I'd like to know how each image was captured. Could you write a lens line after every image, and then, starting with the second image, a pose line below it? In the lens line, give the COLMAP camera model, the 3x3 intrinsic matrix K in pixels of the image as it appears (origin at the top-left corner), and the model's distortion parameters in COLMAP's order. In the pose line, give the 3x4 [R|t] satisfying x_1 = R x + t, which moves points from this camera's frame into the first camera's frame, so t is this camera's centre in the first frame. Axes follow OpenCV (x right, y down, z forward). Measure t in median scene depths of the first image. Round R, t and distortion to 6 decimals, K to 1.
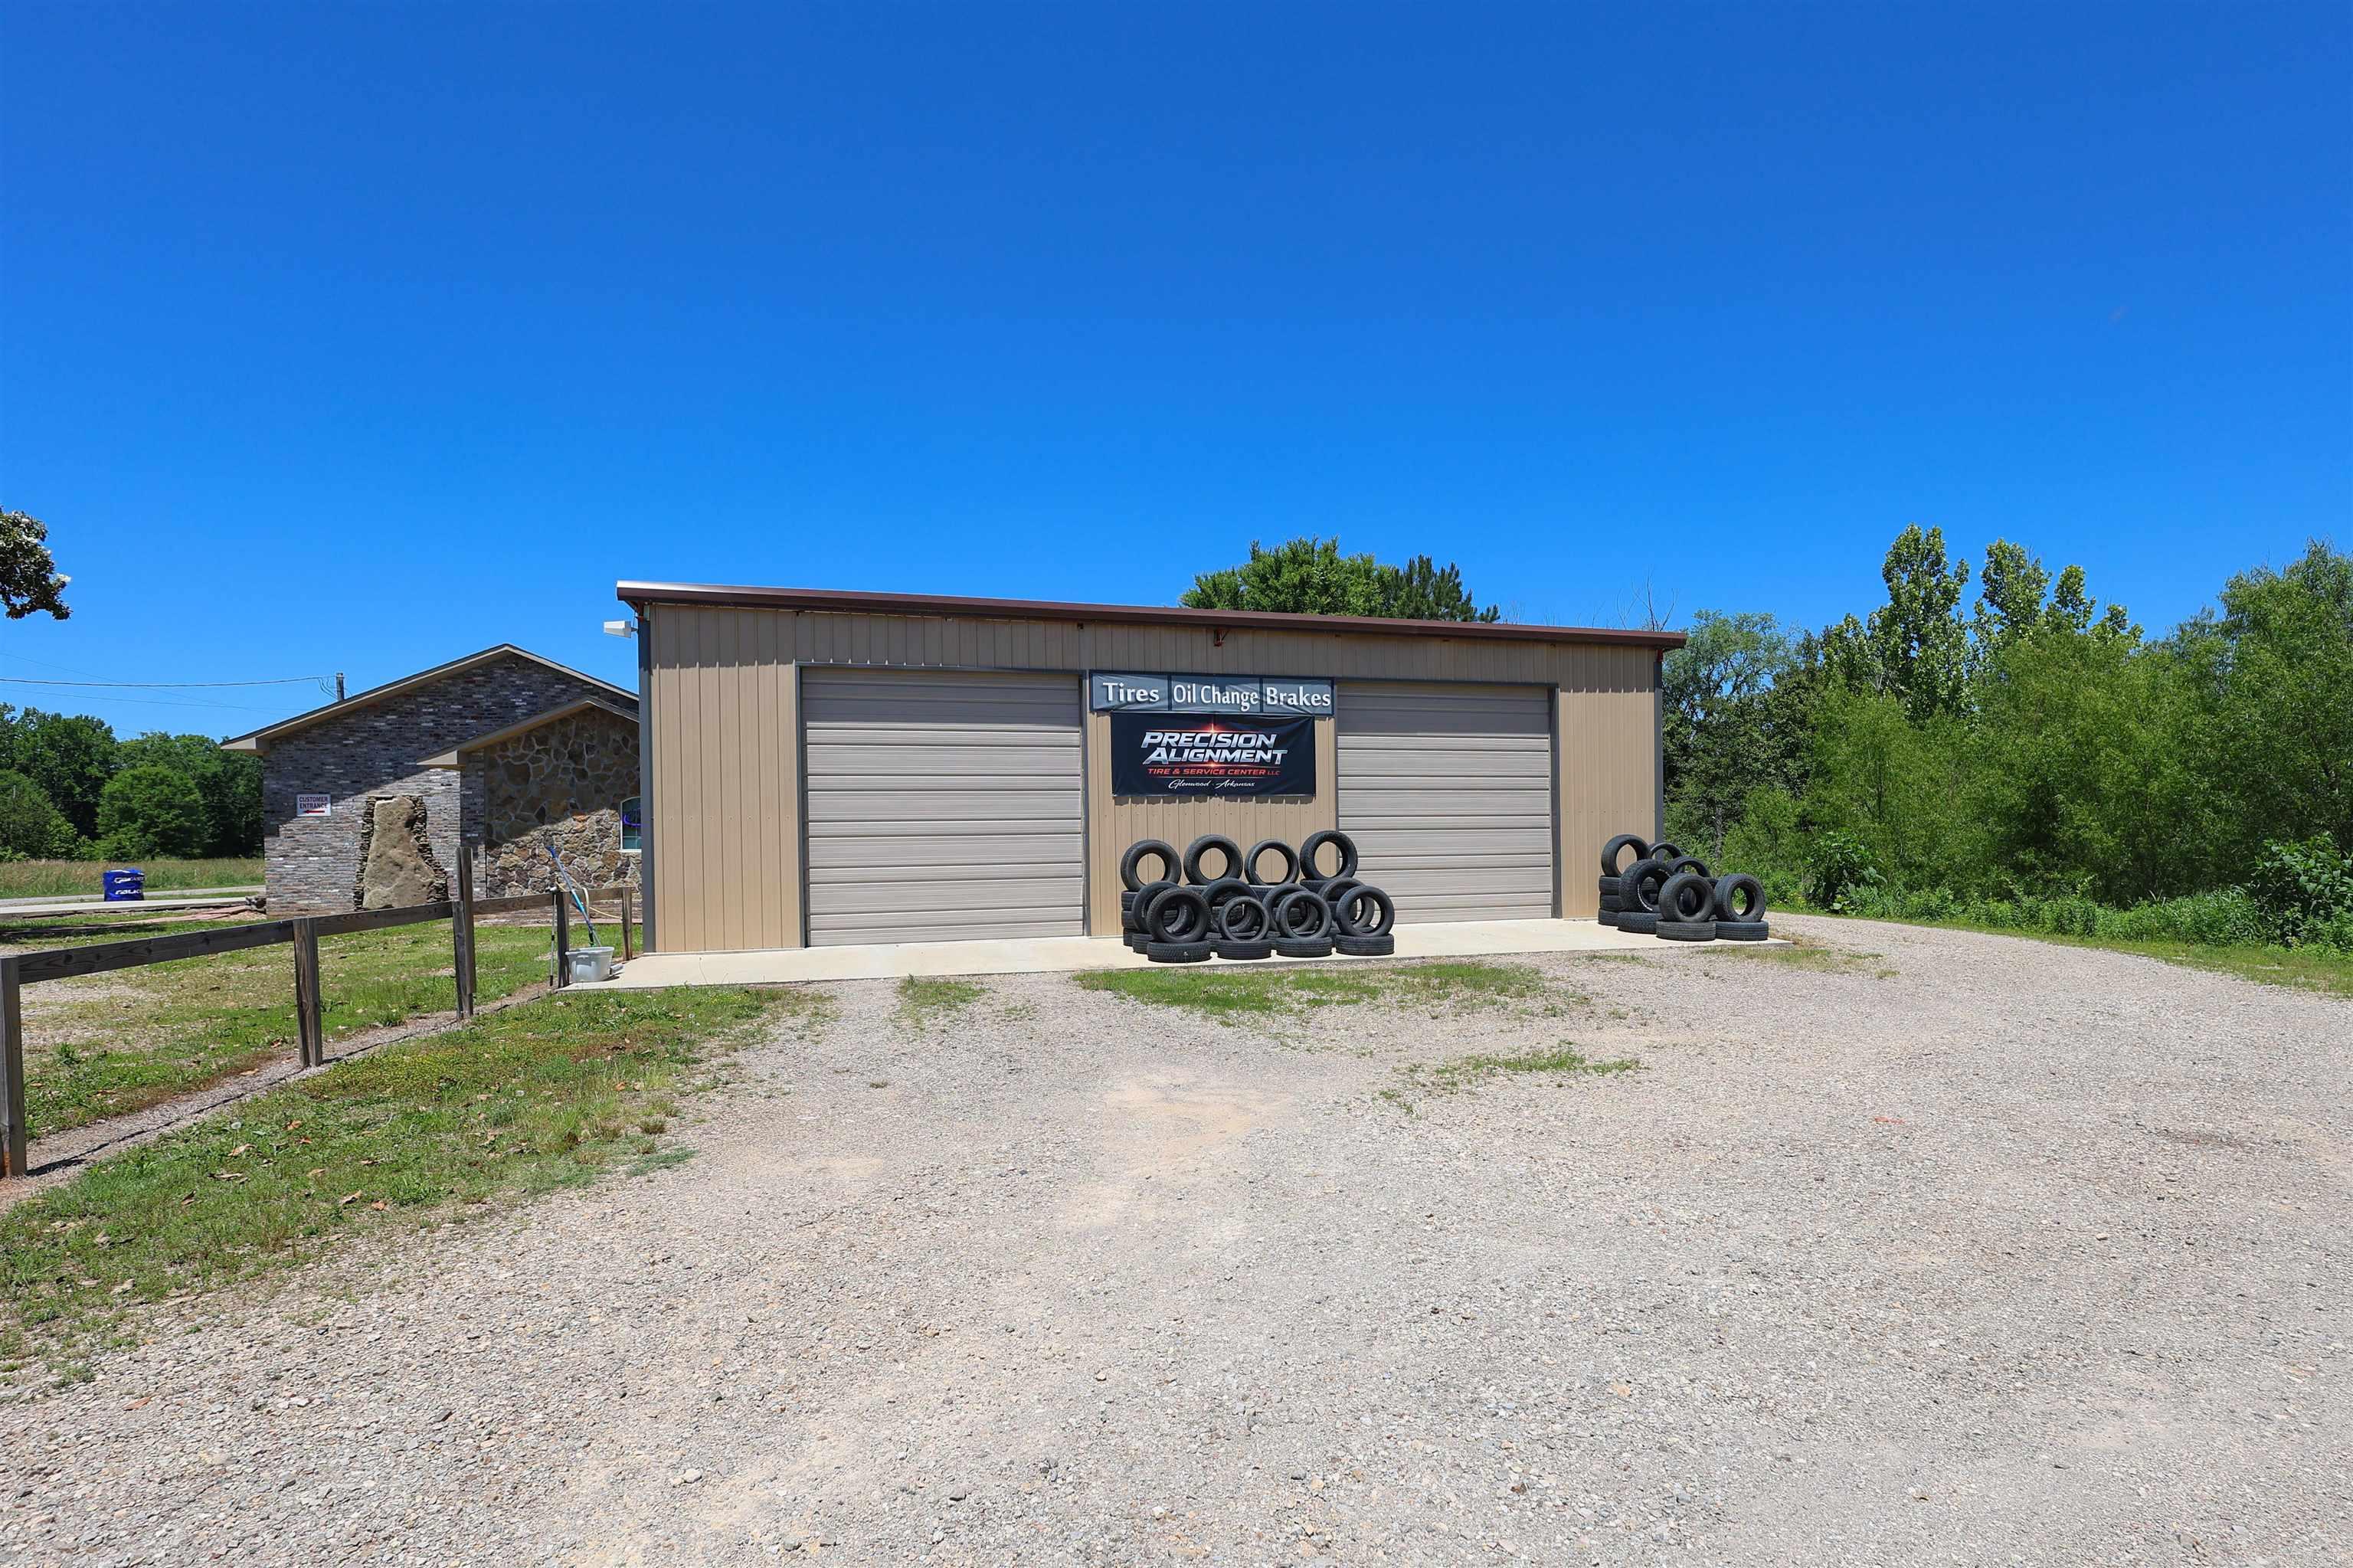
lens RADIAL K [[1197.1, 0, 1311.4], [0, 1197.1, 843.7], [0, 0, 1]] dist [-0.006131, 0.001680]
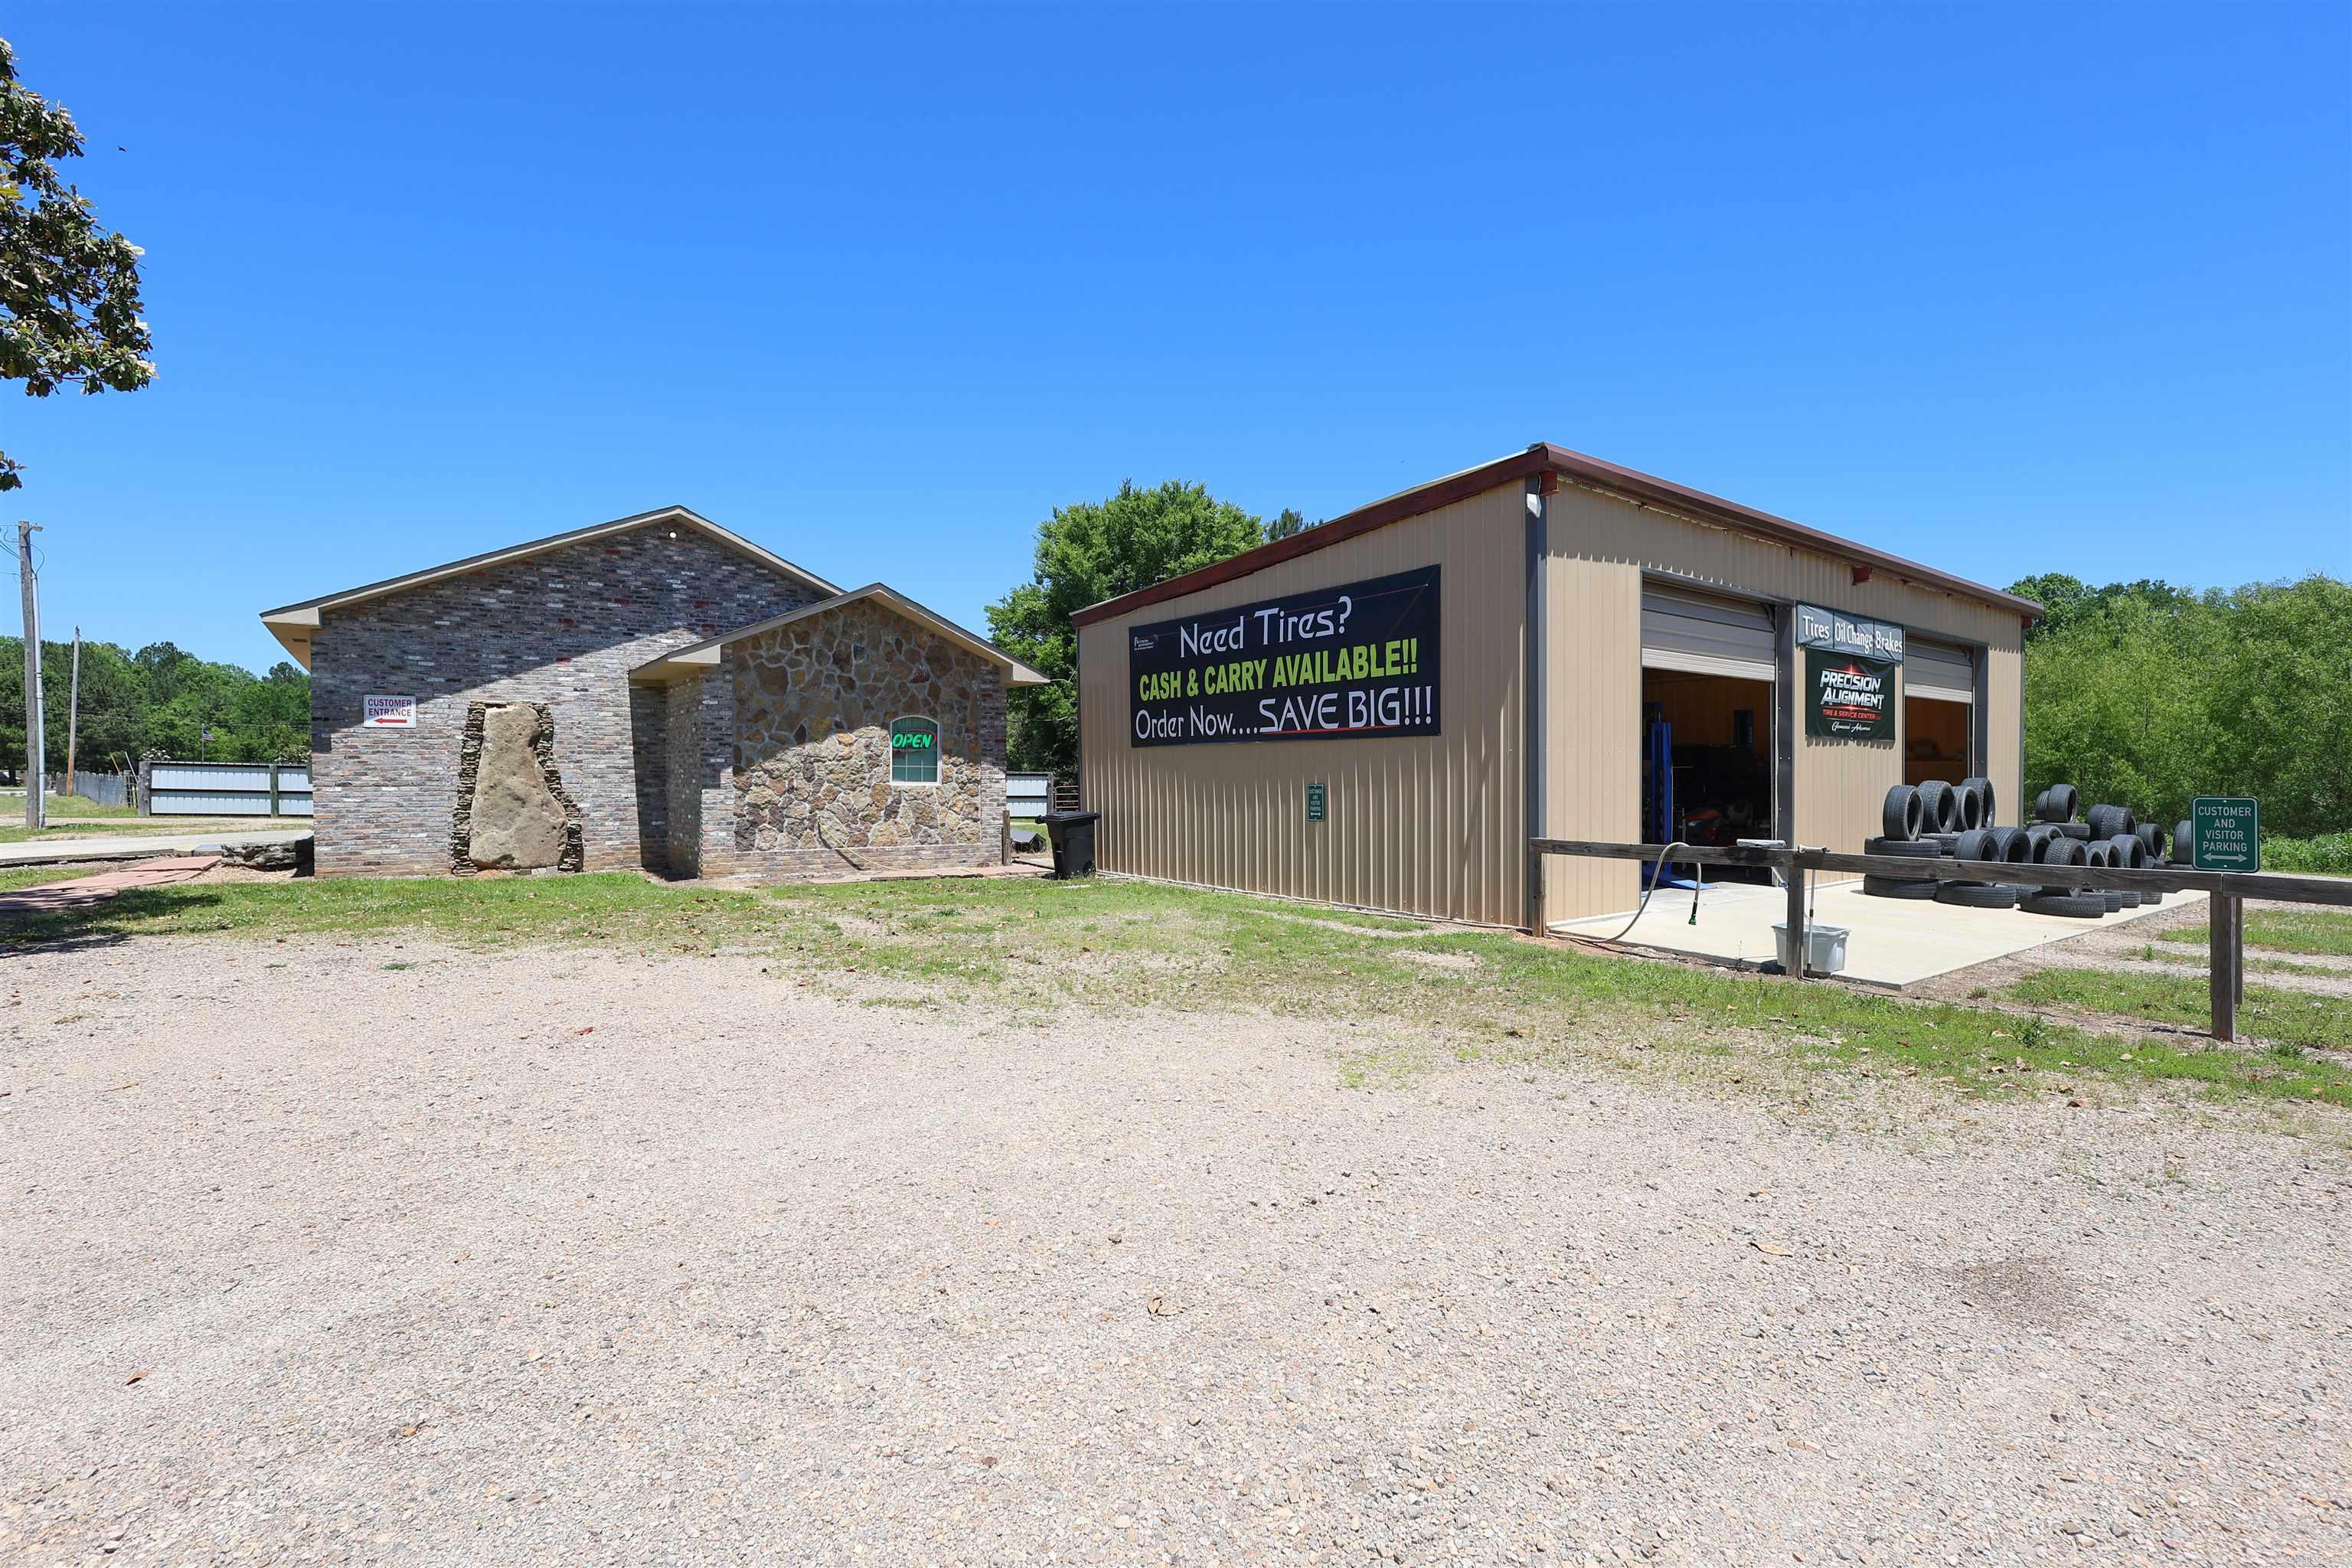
lens RADIAL K [[1122.3, 0, 1222.1], [0, 1122.3, 769.0], [0, 0, 1]] dist [0.000582, 0.000276]
pose [[0.939072, 0.017859, 0.343258, -0.856747], [-0.014960, 0.999827, -0.011092, 0.001416], [-0.343396, 0.005281, 0.939176, 0.319489]]
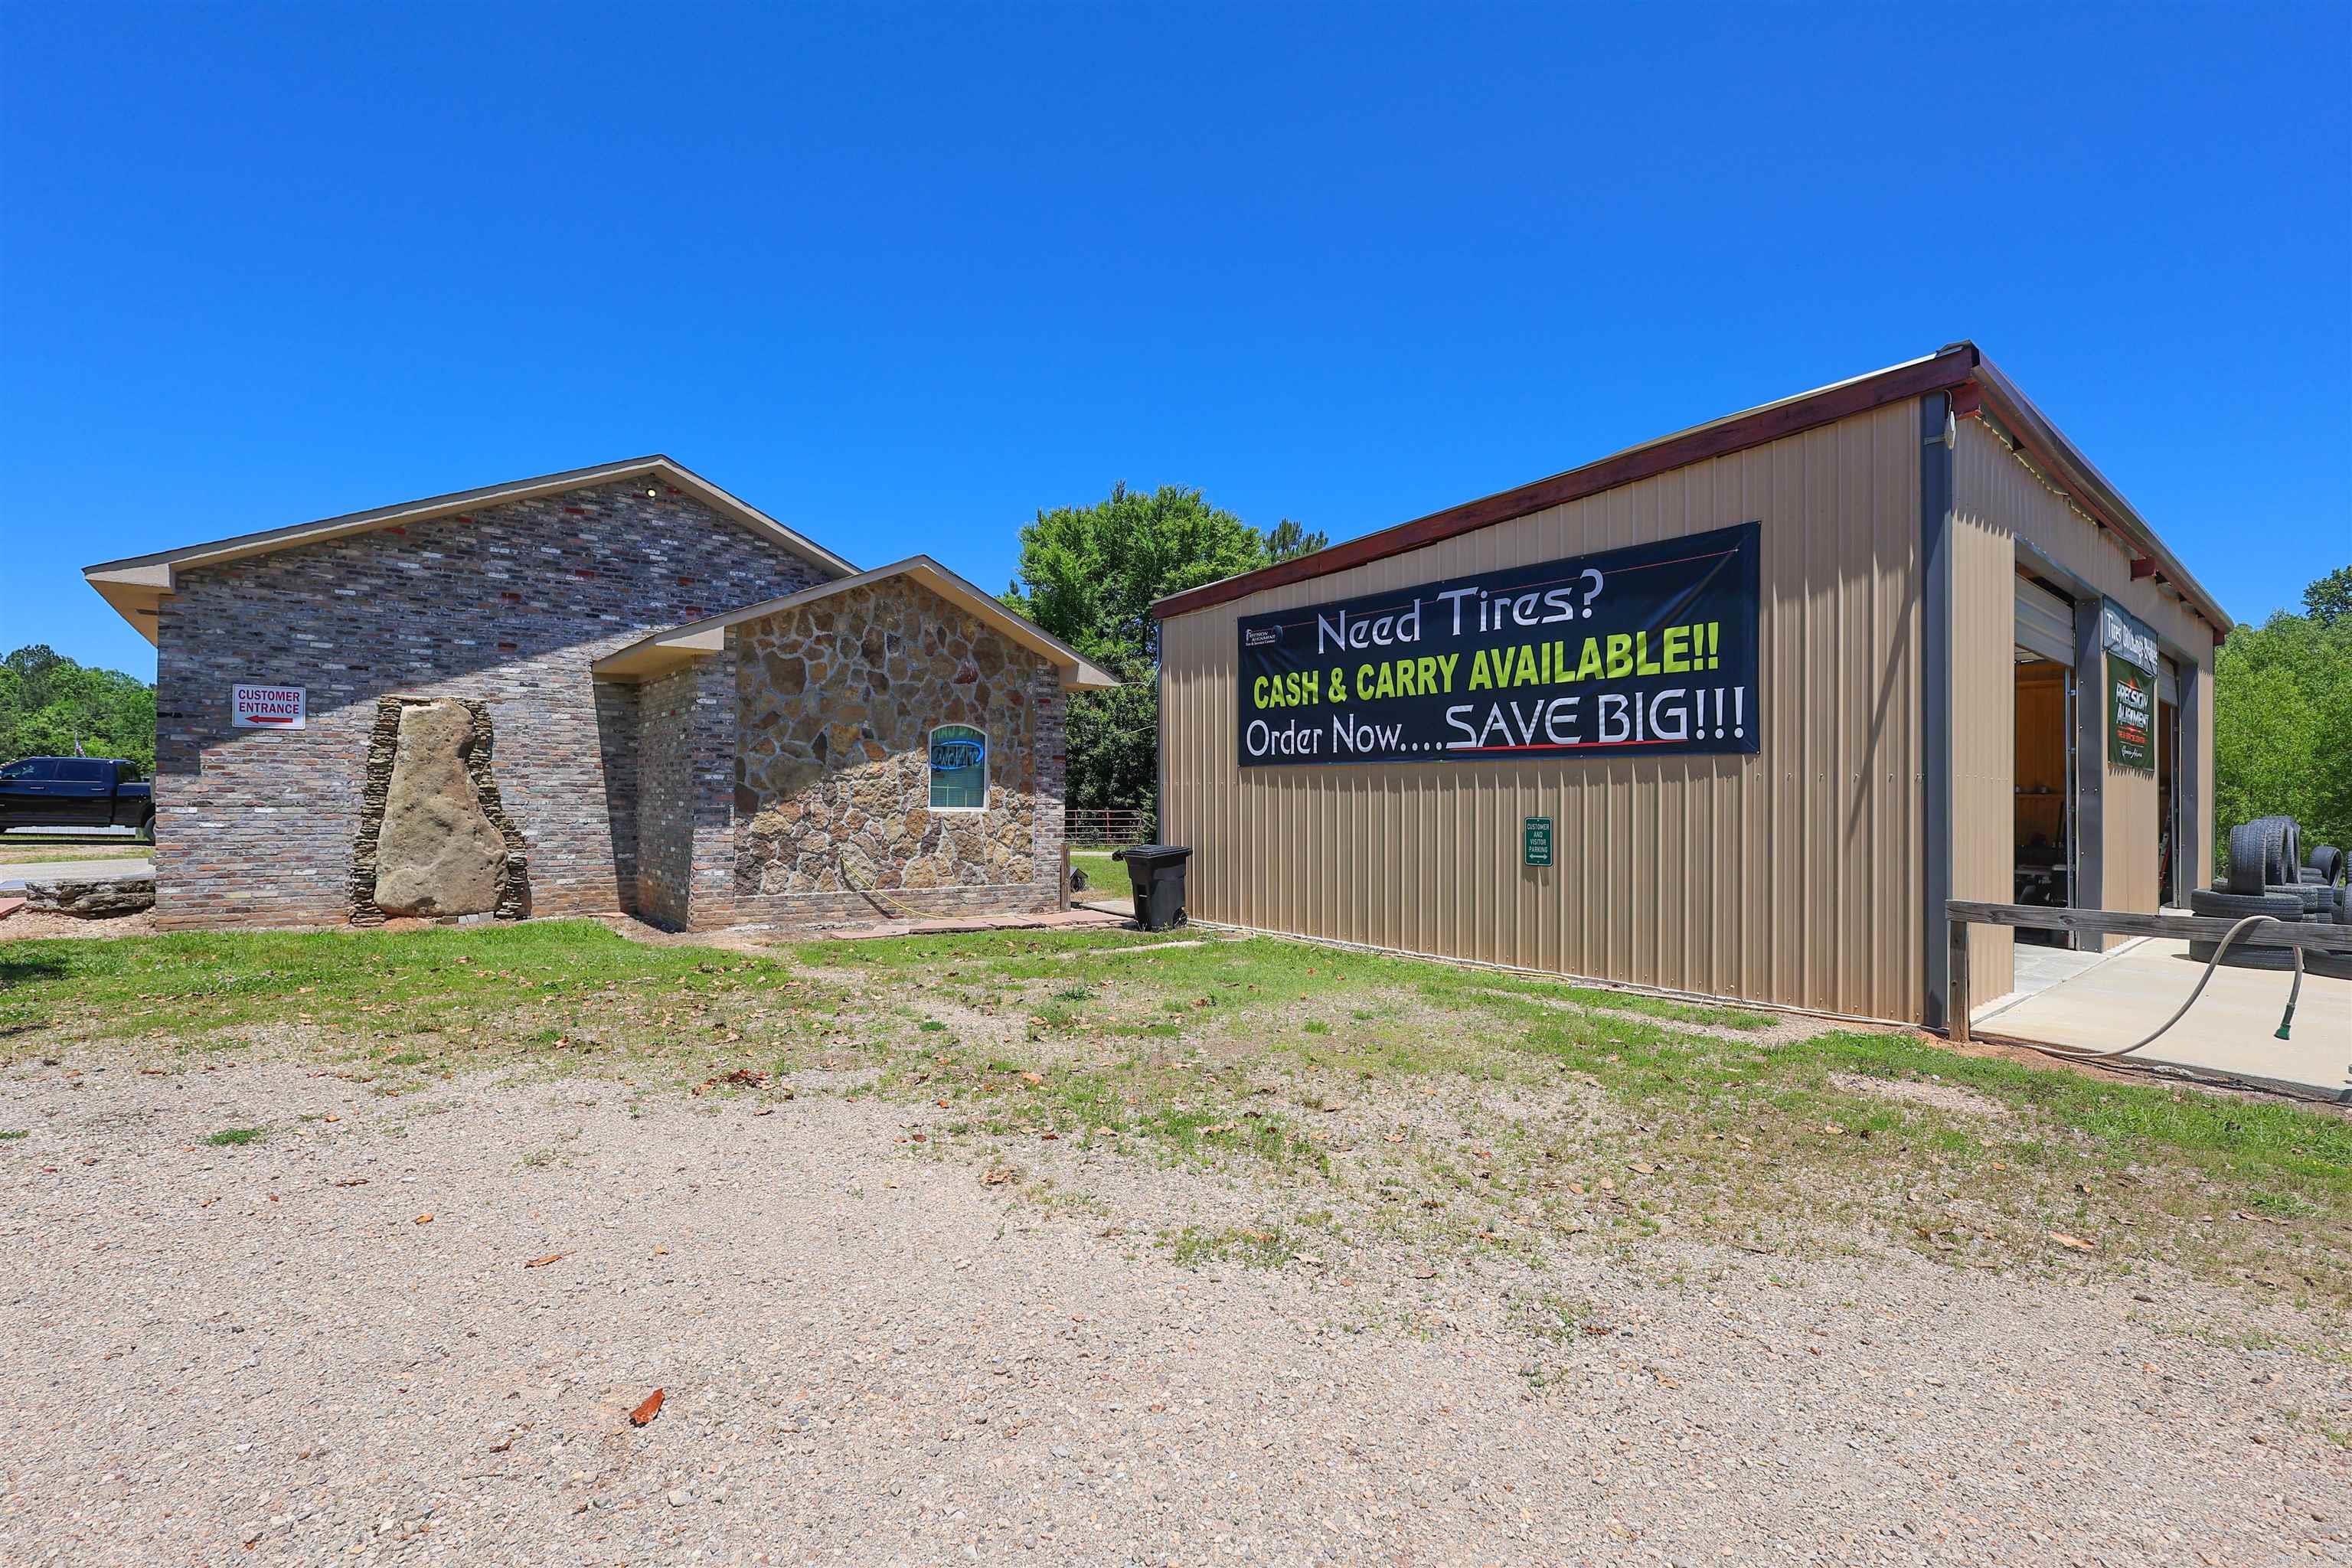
lens RADIAL K [[1122.3, 0, 1227.8], [0, 1122.3, 773.9], [0, 0, 1]] dist [0.000582, 0.000276]
pose [[0.917542, 0.035011, 0.396096, -0.912639], [-0.025081, 0.999228, -0.030225, 0.001512], [-0.396848, 0.017798, 0.917712, 0.547930]]
